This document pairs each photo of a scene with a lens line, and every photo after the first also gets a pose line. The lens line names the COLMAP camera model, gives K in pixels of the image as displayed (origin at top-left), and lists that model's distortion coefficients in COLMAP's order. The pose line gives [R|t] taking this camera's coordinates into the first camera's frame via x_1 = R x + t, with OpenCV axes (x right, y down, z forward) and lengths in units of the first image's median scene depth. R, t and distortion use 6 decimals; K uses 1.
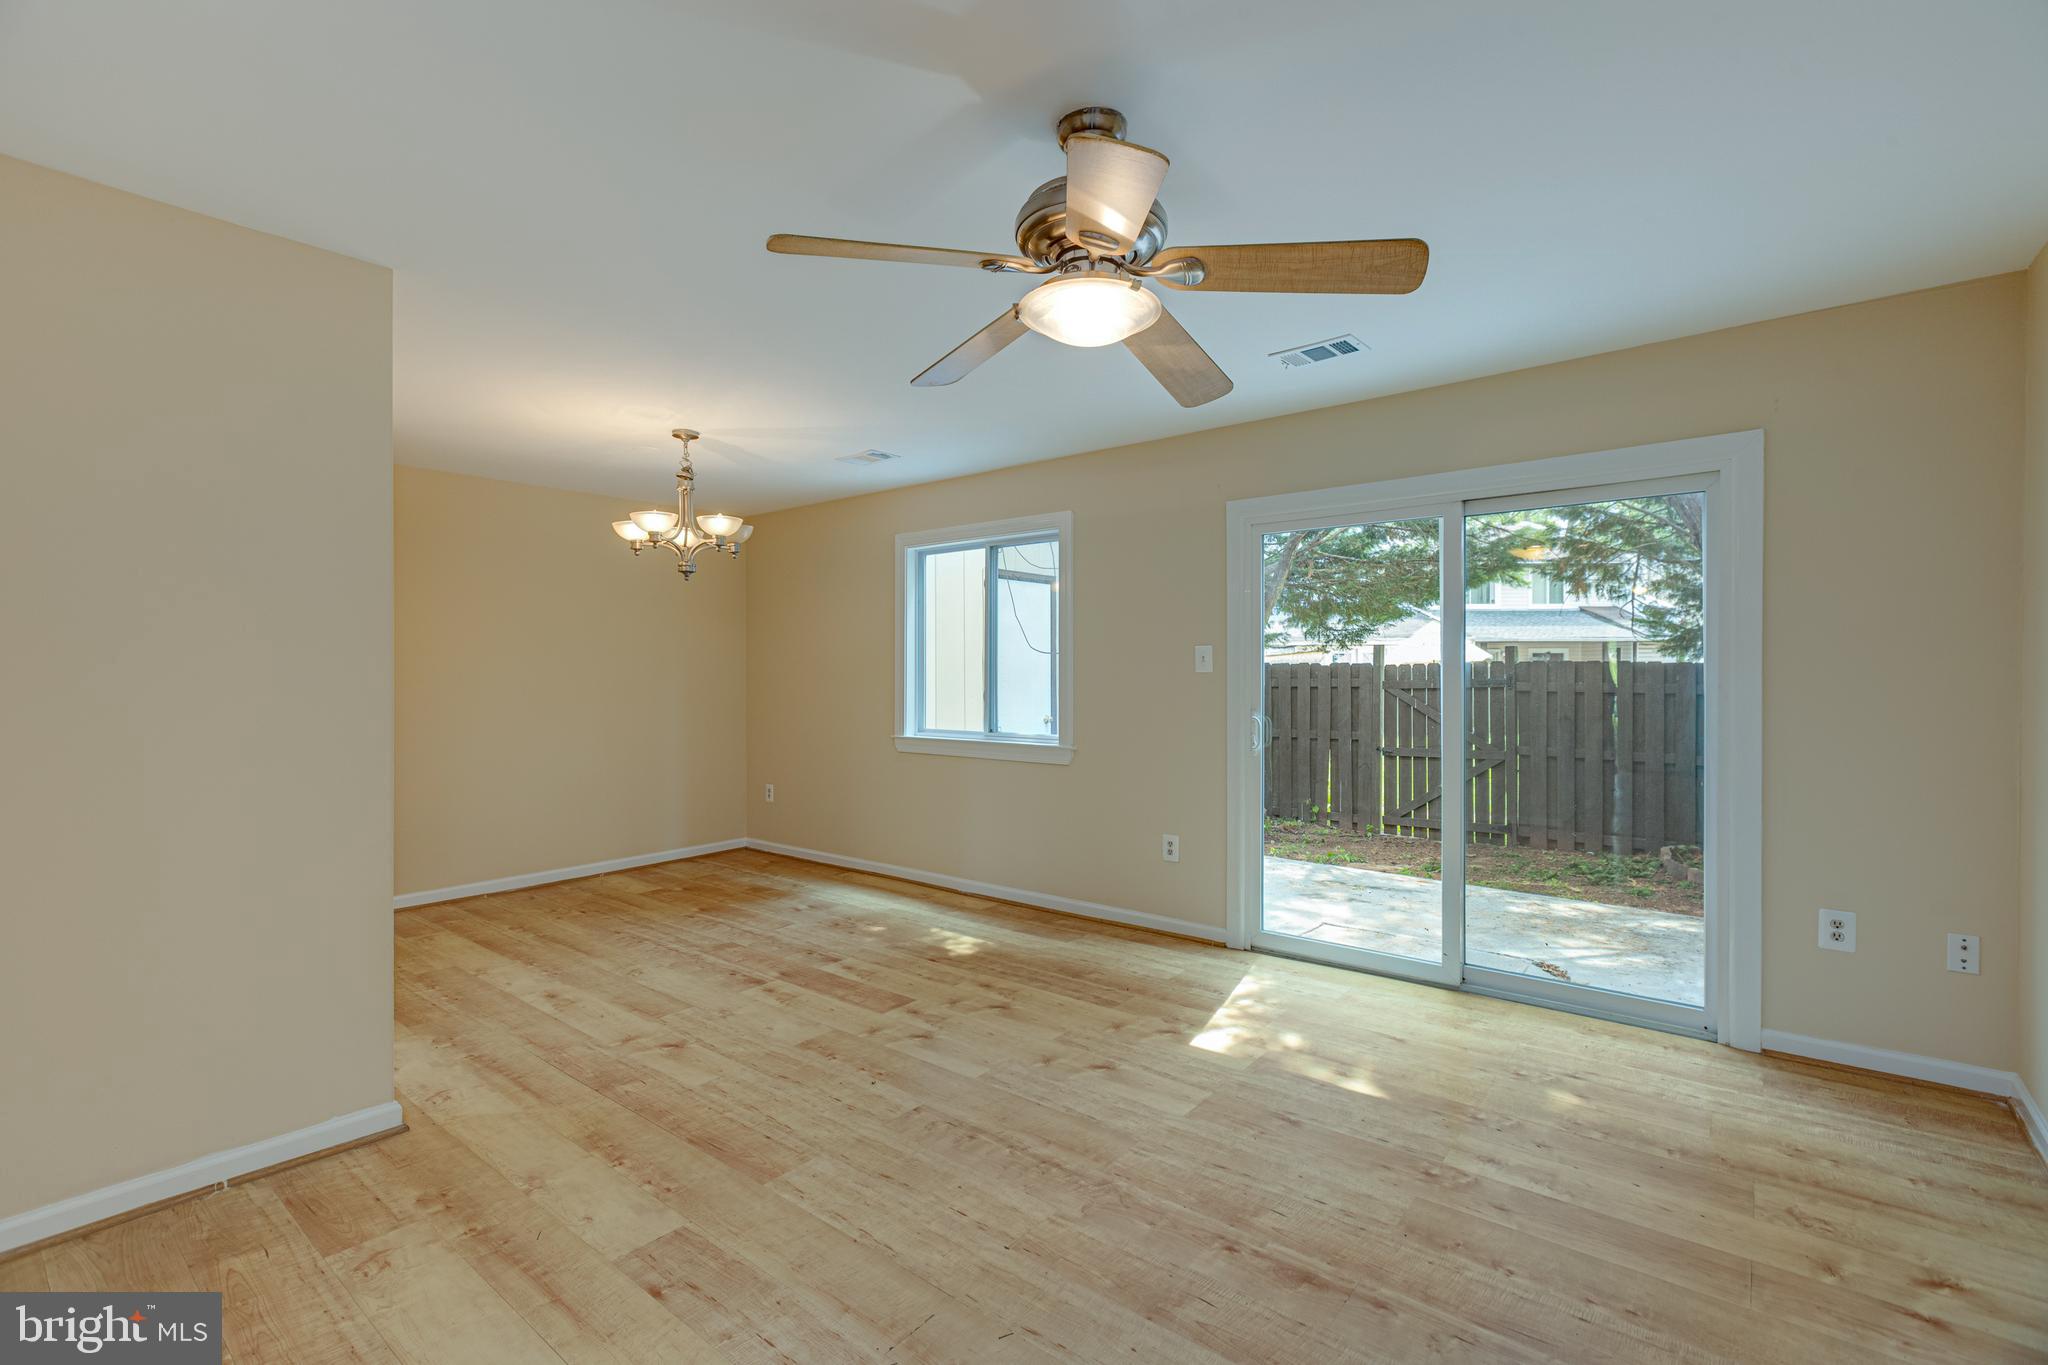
lens RADIAL K [[905.8, 0, 1028.7], [0, 905.8, 685.3], [0, 0, 1]] dist [0.004497, -0.002161]
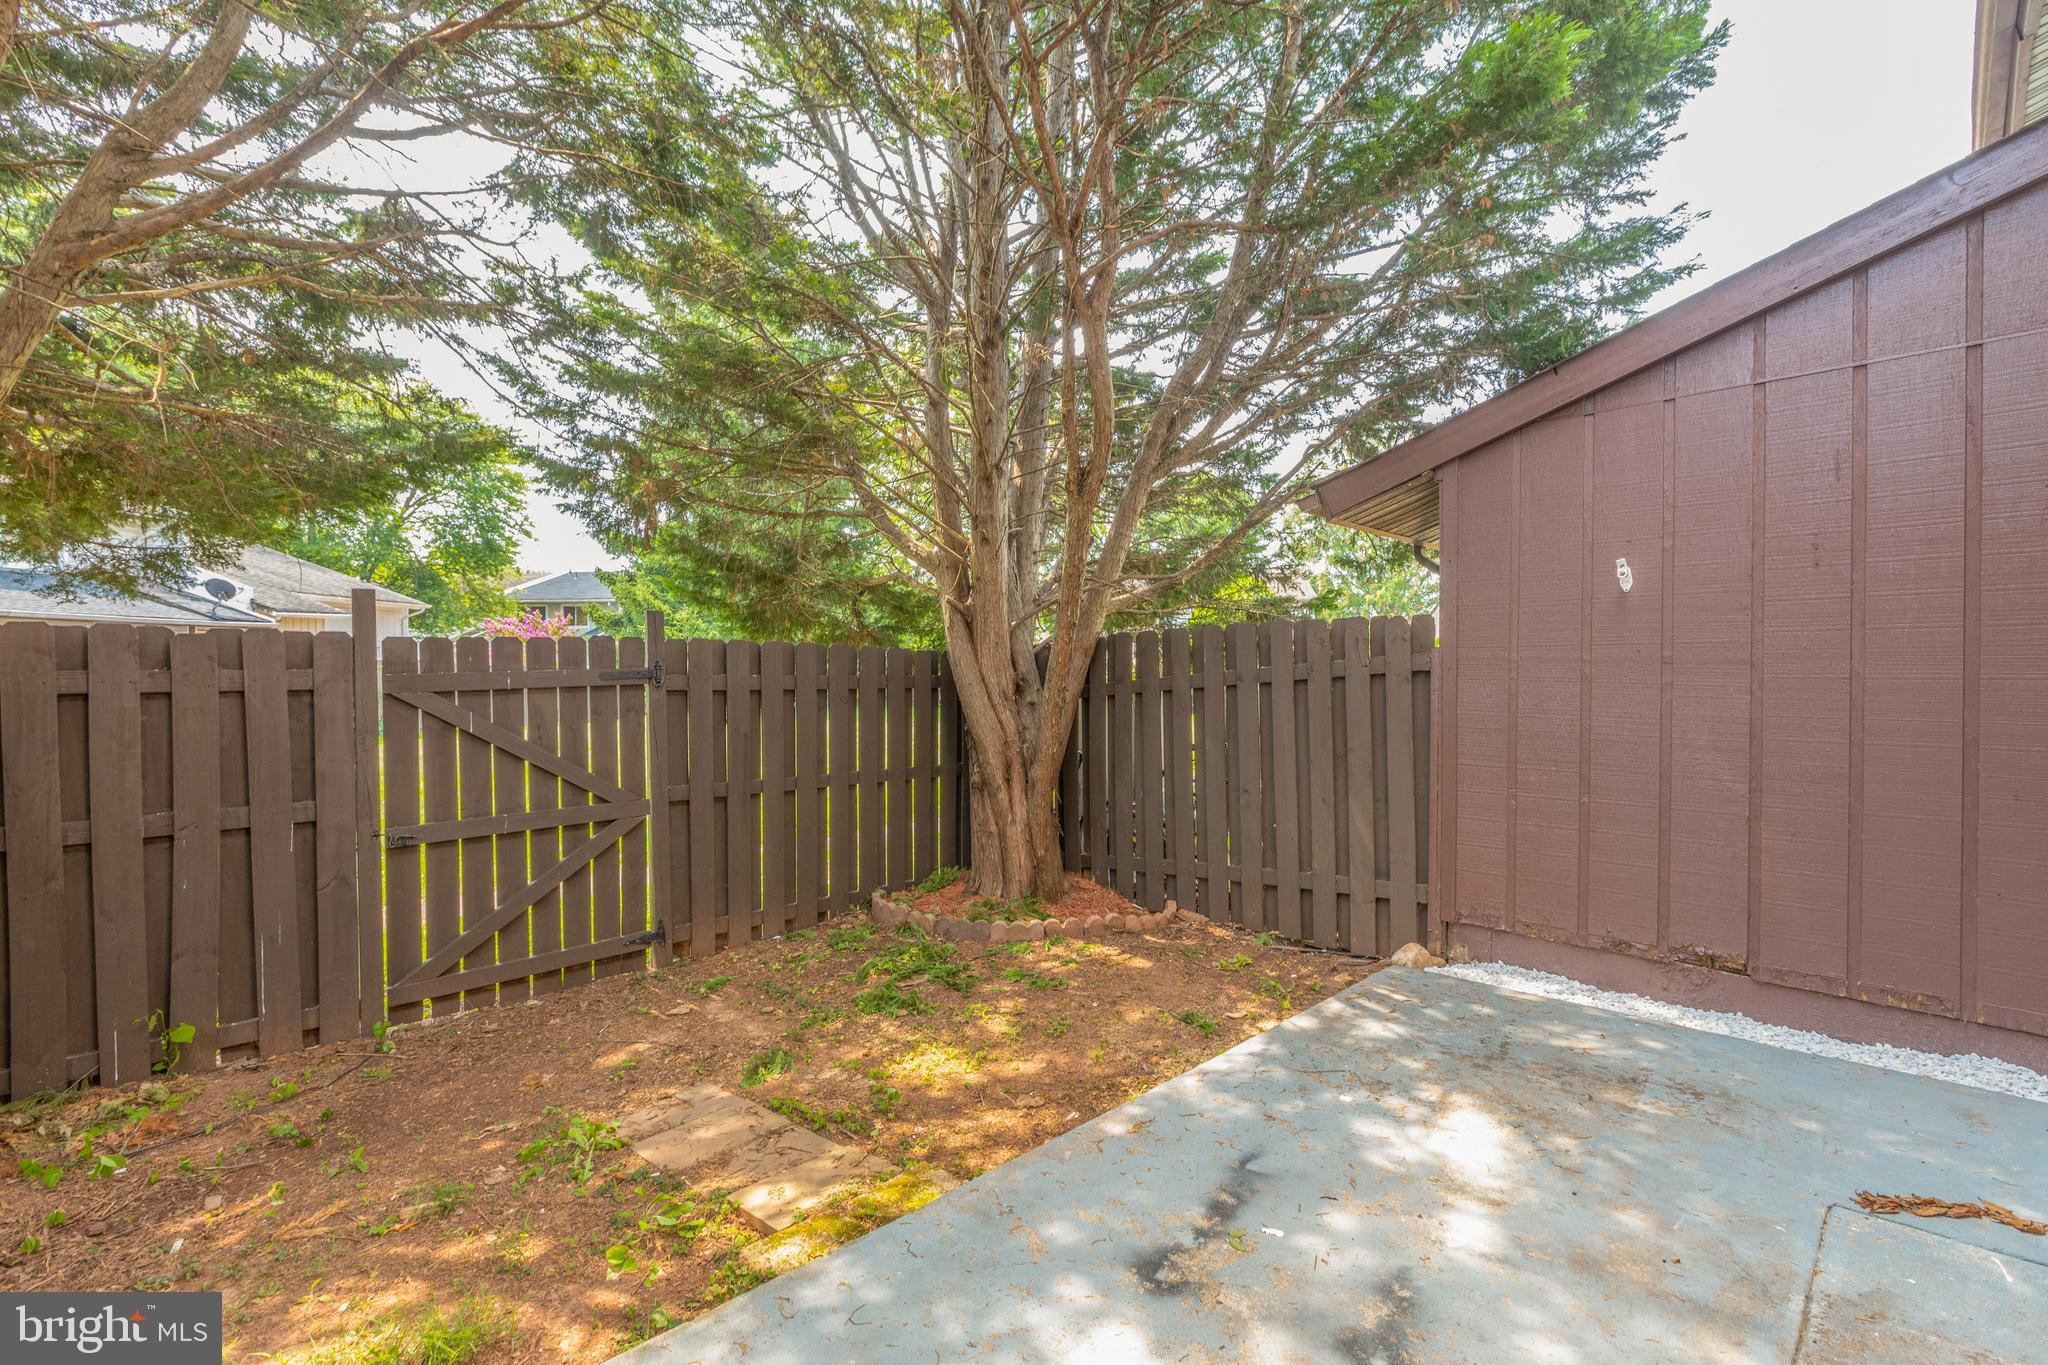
lens RADIAL K [[905.8, 0, 1024.8], [0, 905.8, 680.4], [0, 0, 1]] dist [0.004497, -0.002161]
pose [[0.109441, -0.013474, 0.993902, 0.001157], [0.013043, 0.999842, 0.012118, -0.008369], [-0.993908, 0.011637, 0.109600, 1.707565]]
